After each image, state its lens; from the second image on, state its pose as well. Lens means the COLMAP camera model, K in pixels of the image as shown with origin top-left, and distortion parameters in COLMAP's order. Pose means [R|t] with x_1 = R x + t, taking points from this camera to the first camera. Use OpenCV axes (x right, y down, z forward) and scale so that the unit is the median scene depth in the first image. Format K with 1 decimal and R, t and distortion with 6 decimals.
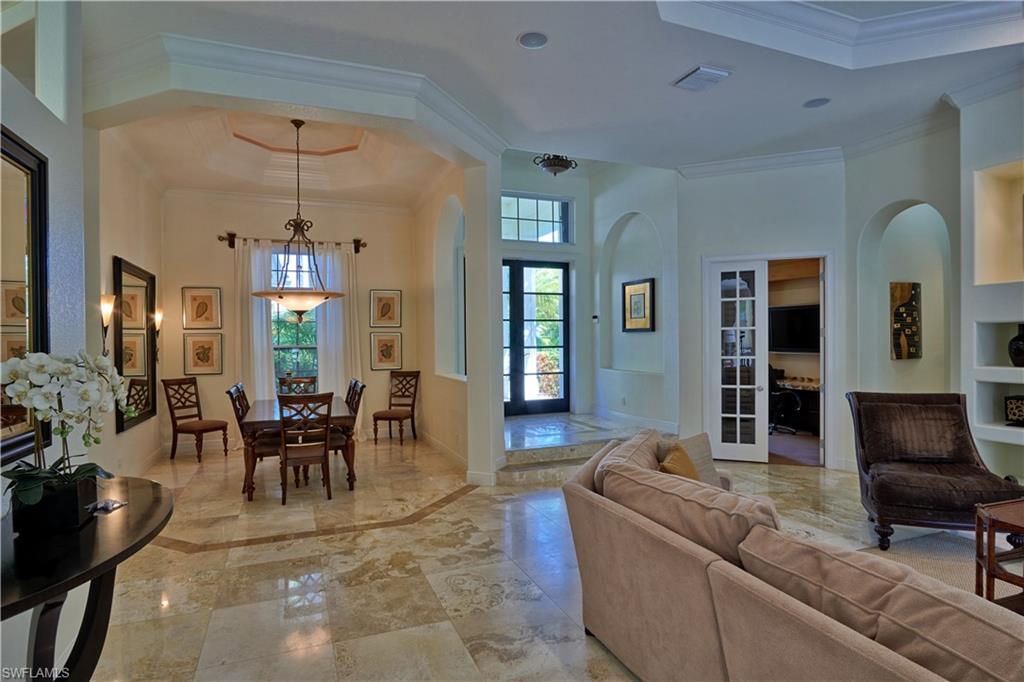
lens RADIAL K [[547.7, 0, 510.3], [0, 547.7, 342.1], [0, 0, 1]] dist [-0.025889, -0.001510]
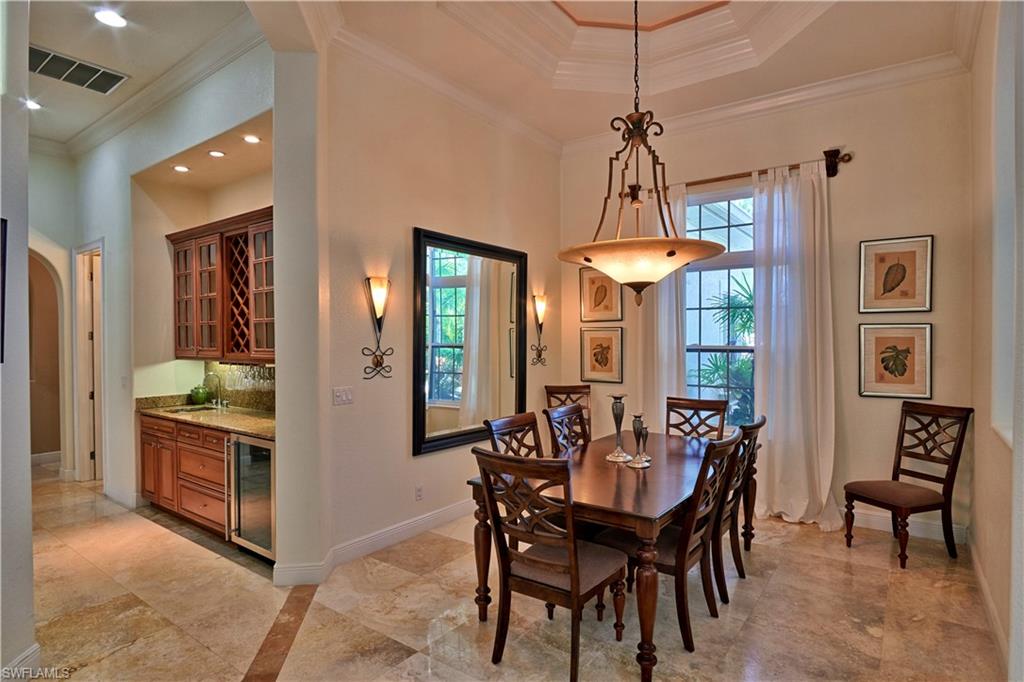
lens RADIAL K [[547.7, 0, 512.3], [0, 547.7, 343.9], [0, 0, 1]] dist [-0.025889, -0.001510]
pose [[0.526340, 0.017268, -0.850099, 0.009413], [-0.010706, 0.999849, 0.013681, -0.002069], [0.850207, 0.001901, 0.526445, 0.452920]]
